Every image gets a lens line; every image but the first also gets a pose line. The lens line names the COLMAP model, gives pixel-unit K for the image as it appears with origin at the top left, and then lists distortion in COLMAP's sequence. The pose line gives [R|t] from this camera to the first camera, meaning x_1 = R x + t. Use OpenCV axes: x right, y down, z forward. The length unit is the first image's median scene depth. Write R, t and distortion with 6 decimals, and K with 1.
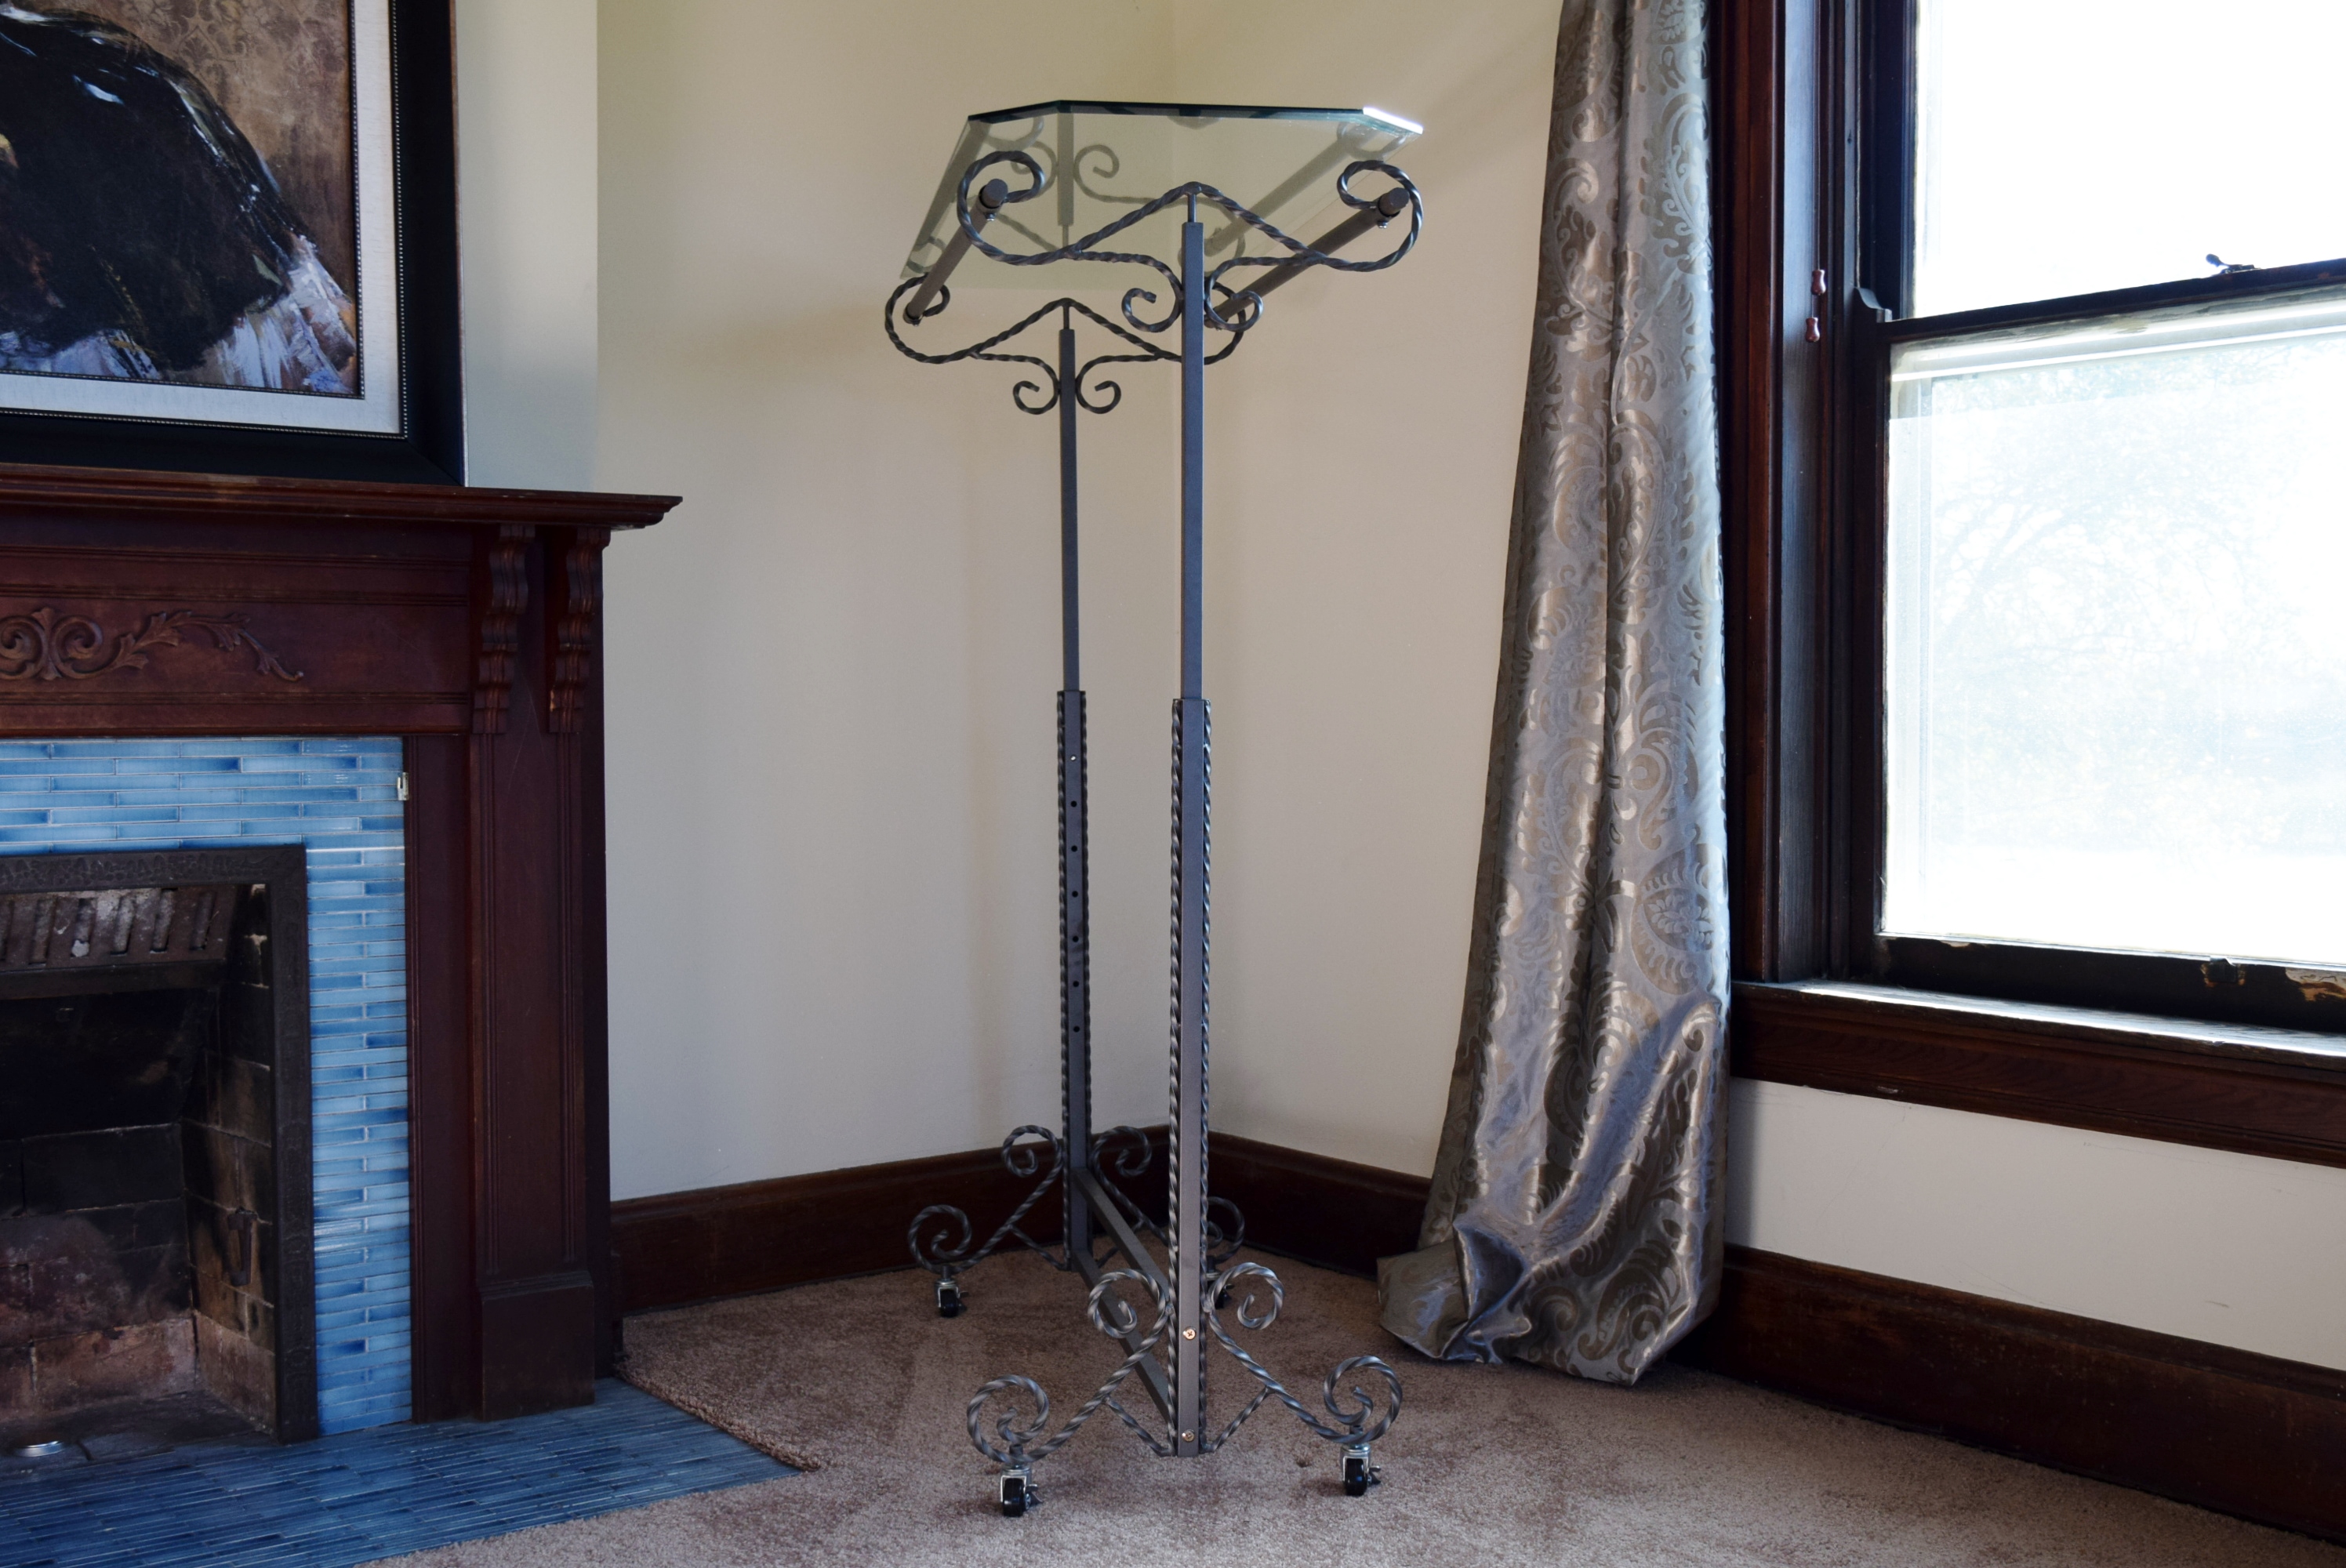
lens RADIAL K [[2551.7, 0, 1173.0], [0, 2551.7, 784.0], [0, 0, 1]] dist [-0.012666, -0.027363]
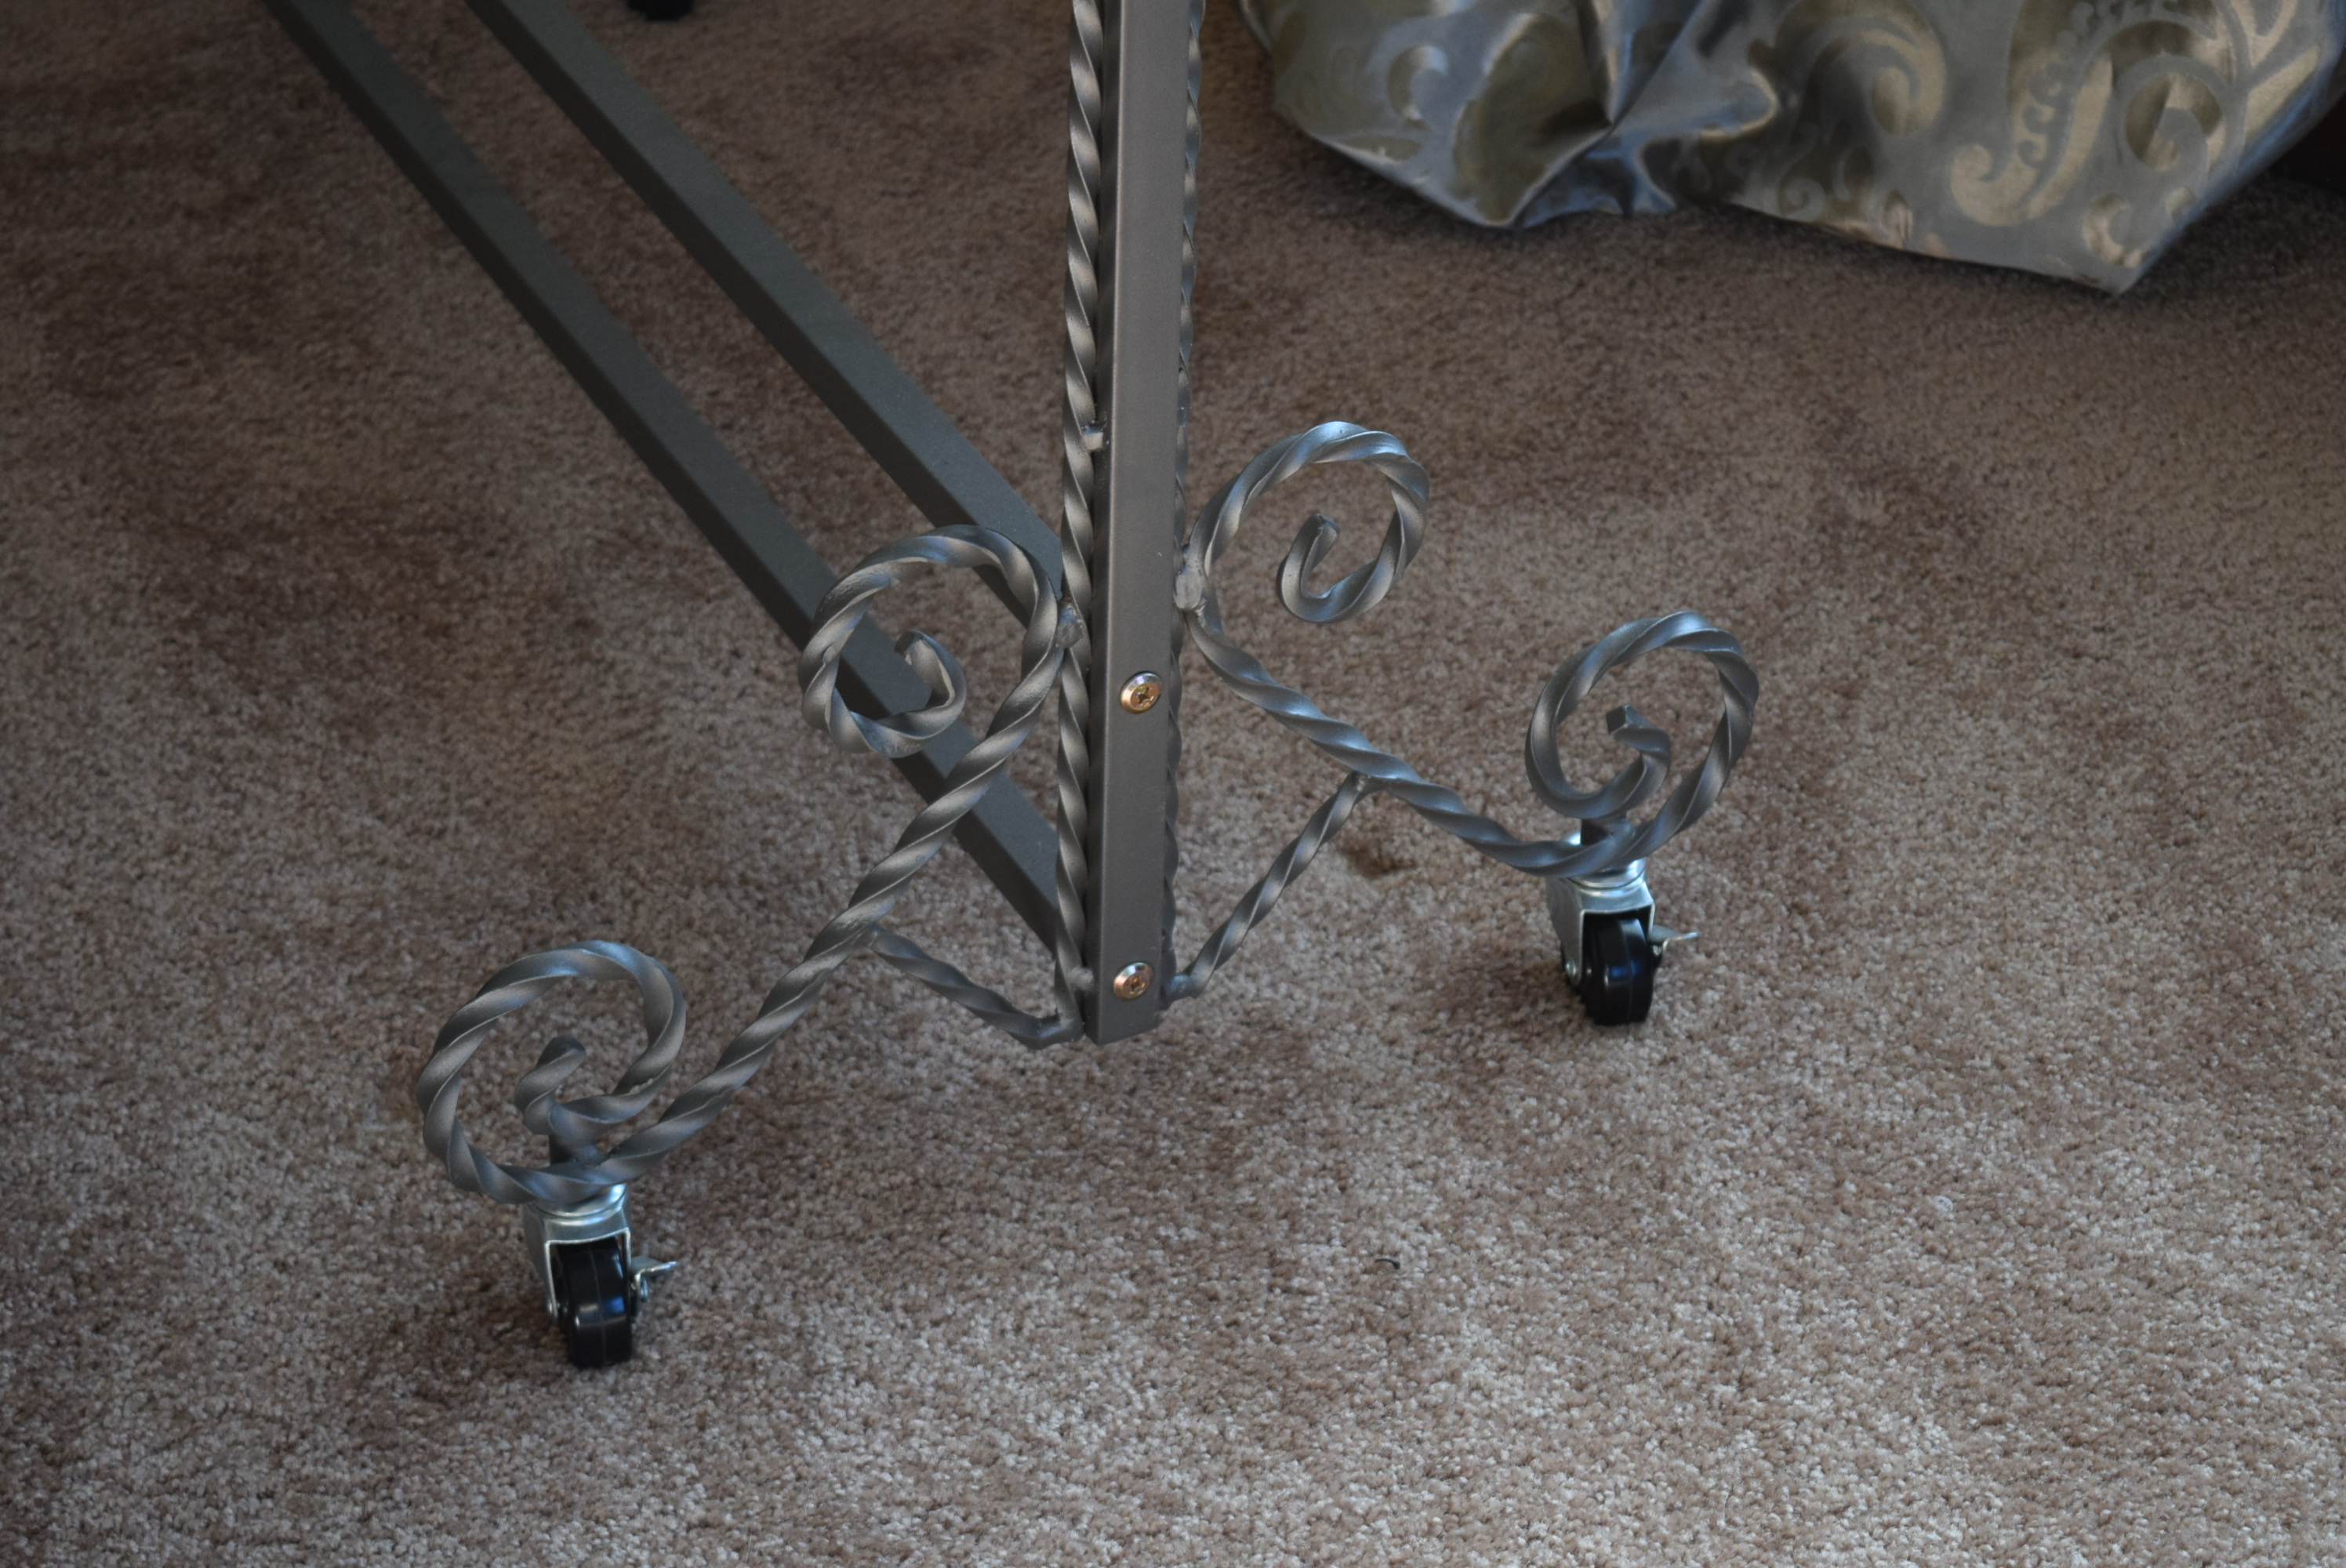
lens RADIAL K [[5371.8, 0, 1173.0], [0, 5371.8, 784.0], [0, 0, 1]] dist [-0.029538, -0.232093]
pose [[0.951398, -0.165315, 0.259832, -0.134789], [-0.002758, 0.839101, 0.543969, -0.094017], [-0.307952, -0.518248, 0.797863, 0.467116]]
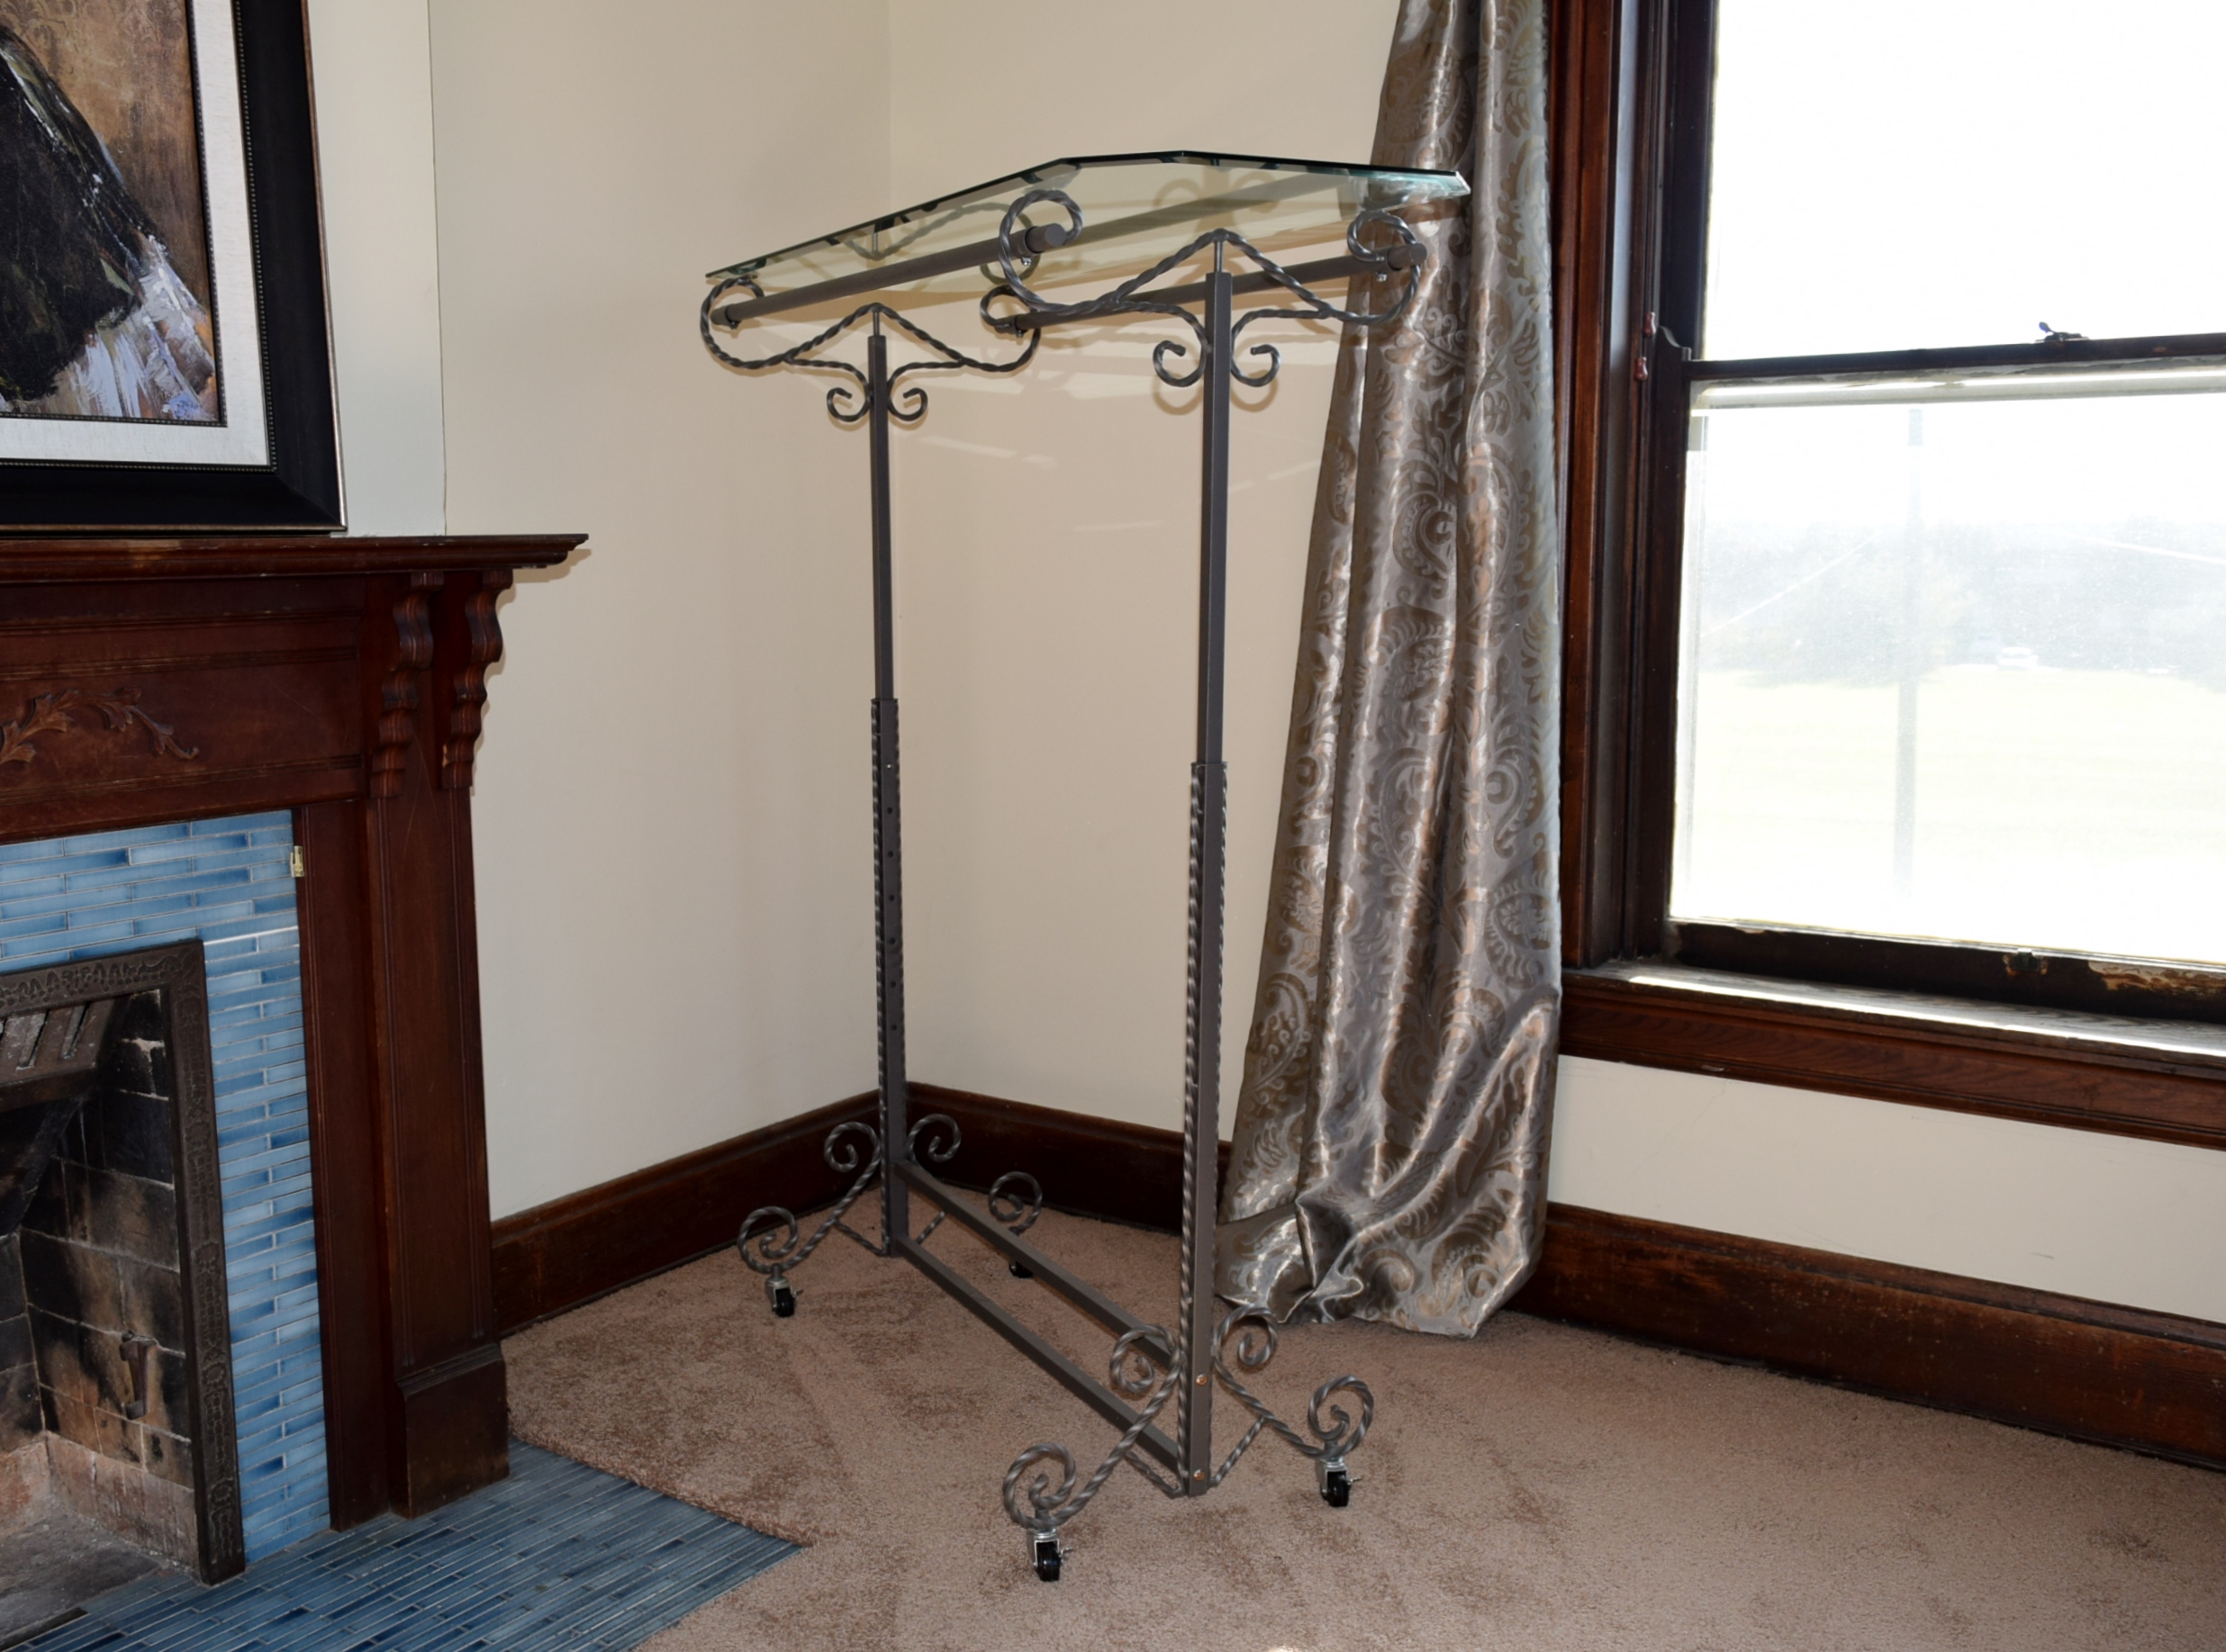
lens RADIAL K [[2113.1, 0, 1016.3], [0, 2113.1, 833.8], [0, 0, 1]] dist [-0.013151, 0.010640]
pose [[0.959590, -0.043534, 0.278012, -0.264248], [0.013802, 0.994053, 0.108020, -0.086056], [-0.281062, -0.099818, 0.954485, 0.214136]]
